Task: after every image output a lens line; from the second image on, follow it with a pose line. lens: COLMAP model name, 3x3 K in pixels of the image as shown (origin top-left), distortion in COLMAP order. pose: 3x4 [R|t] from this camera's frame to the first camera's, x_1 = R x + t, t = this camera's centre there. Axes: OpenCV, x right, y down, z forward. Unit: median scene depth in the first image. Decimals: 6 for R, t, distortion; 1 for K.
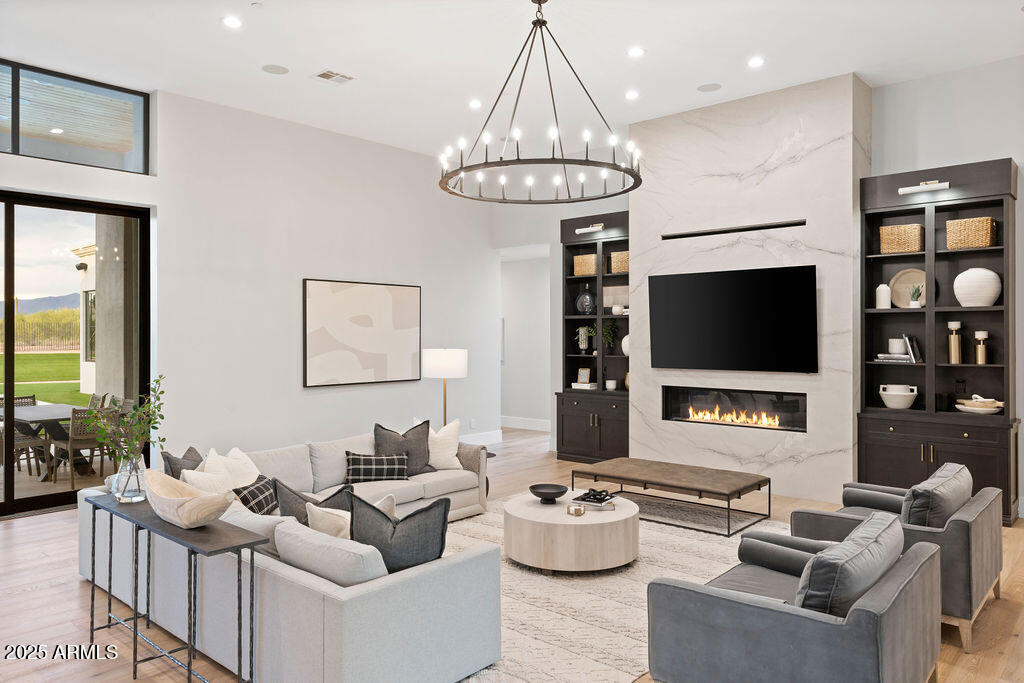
lens RADIAL K [[711.0, 0, 512.0], [0, 711.0, 341.5], [0, 0, 1]] dist [-0.005821, 0.000519]
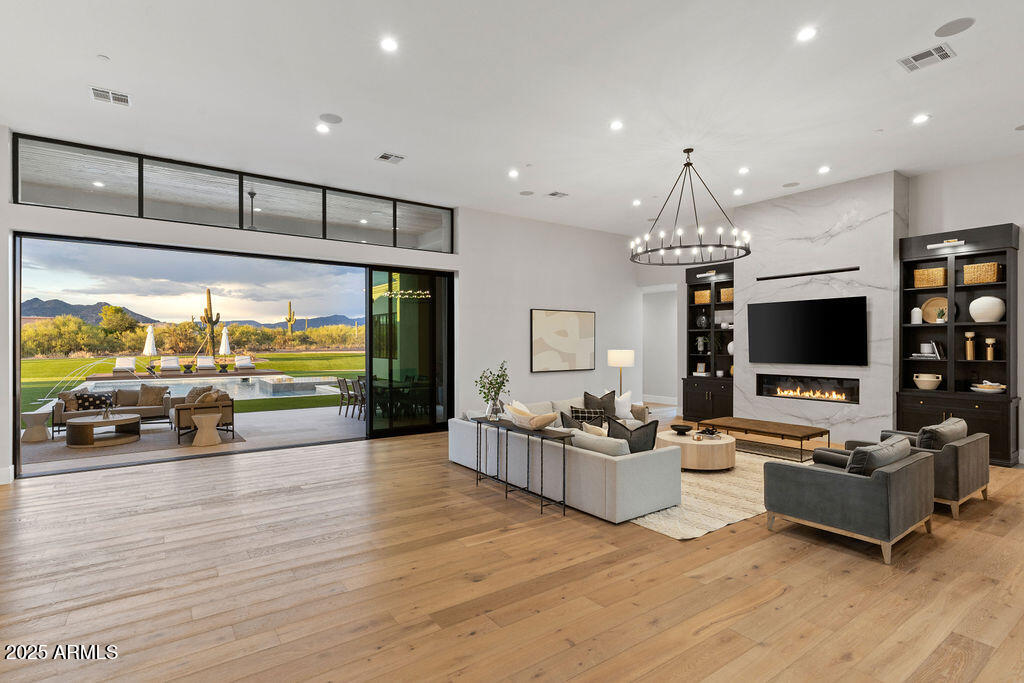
lens RADIAL K [[510.9, 0, 512.2], [0, 510.9, 349.5], [0, 0, 1]] dist [0.003373, 0.000477]
pose [[0.976992, 0.001786, -0.213269, -0.088448], [-0.000862, 0.999990, 0.004426, 0.004688], [0.213275, -0.004140, 0.976983, -0.255764]]
